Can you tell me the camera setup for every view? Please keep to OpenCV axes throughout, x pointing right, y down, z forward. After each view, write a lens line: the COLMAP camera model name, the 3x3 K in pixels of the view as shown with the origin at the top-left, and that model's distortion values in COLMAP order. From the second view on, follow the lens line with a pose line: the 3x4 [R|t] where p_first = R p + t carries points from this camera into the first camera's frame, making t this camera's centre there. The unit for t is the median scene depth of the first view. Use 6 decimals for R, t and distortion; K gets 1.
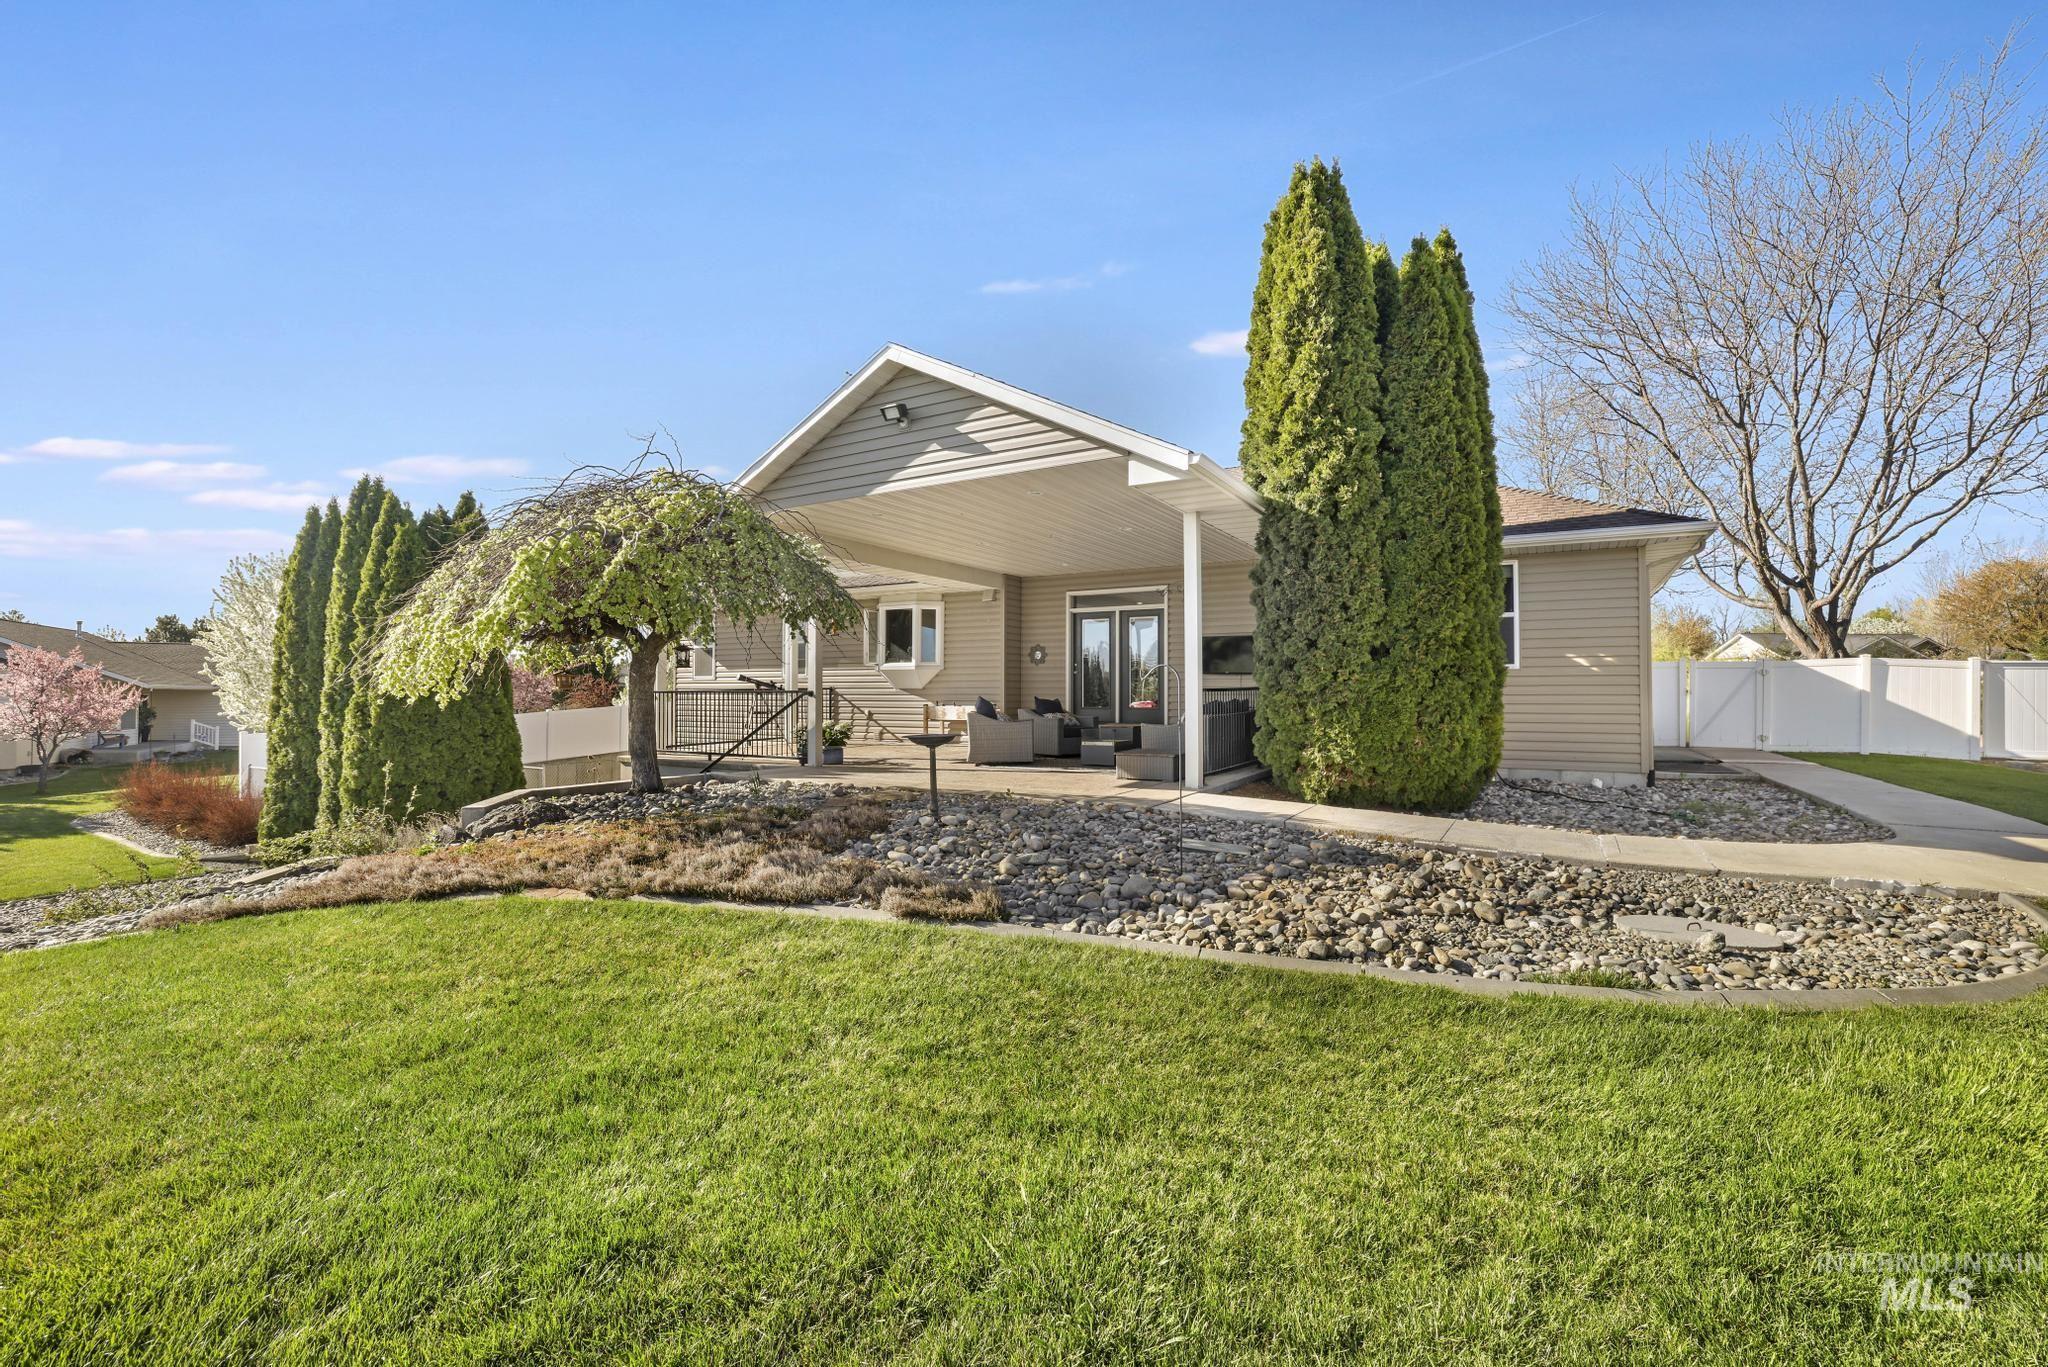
lens RADIAL K [[914.6, 0, 1024.0], [0, 914.6, 683.5], [0, 0, 1]] dist [-0.000230, -0.000029]
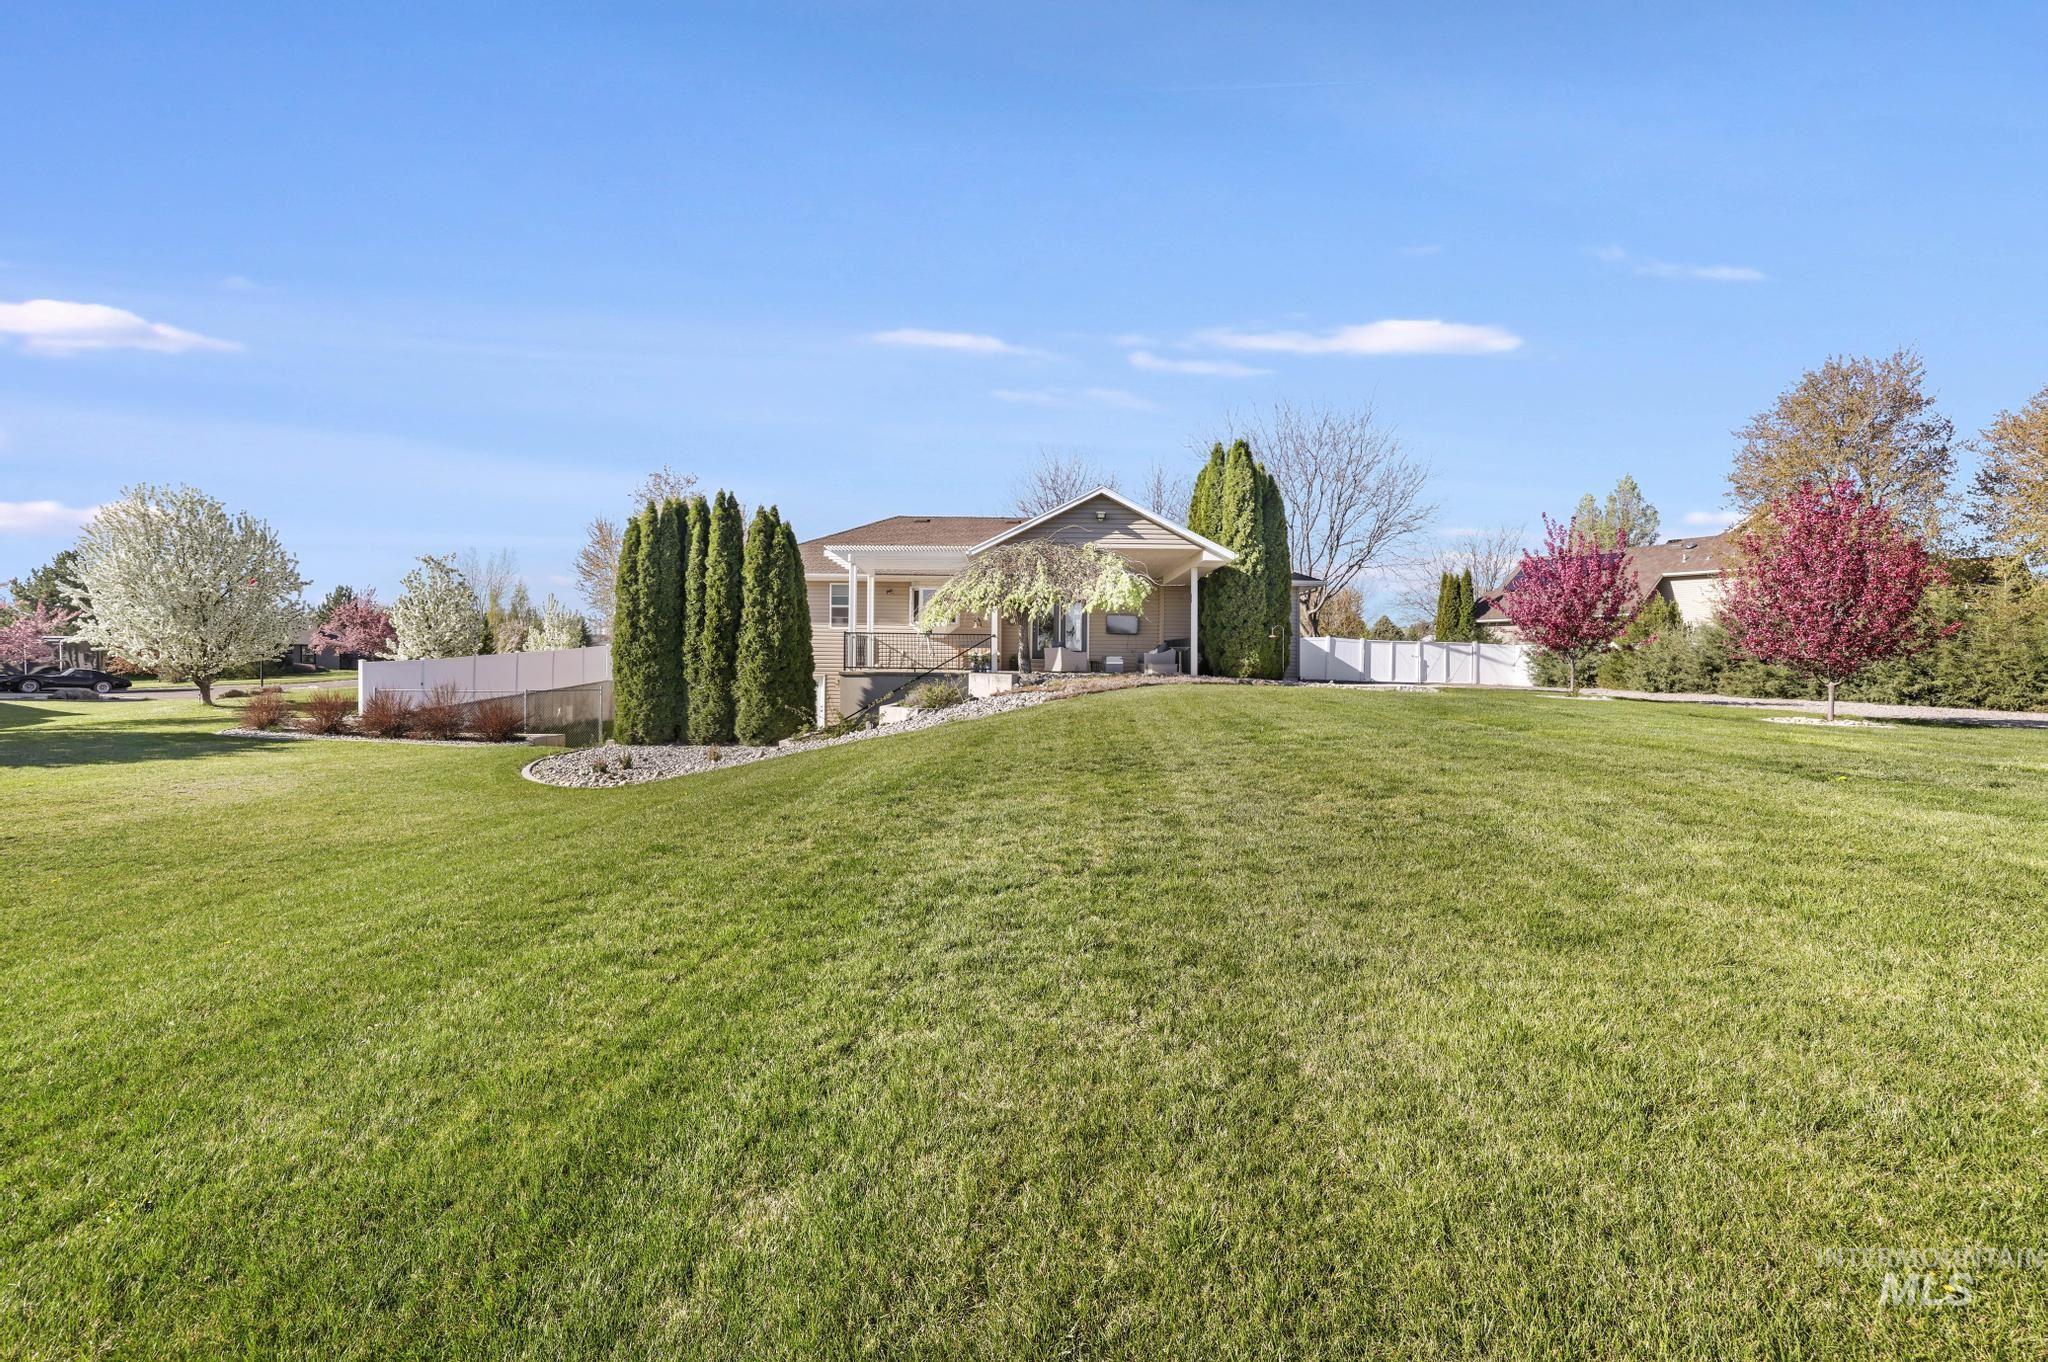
lens RADIAL K [[914.6, 0, 1024.0], [0, 914.6, 681.0], [0, 0, 1]] dist [-0.000230, -0.000029]
pose [[0.849812, 0.006797, 0.527043, -1.609492], [-0.021087, 0.999555, 0.021110, 0.088253], [-0.526664, -0.029053, 0.849577, -0.944540]]
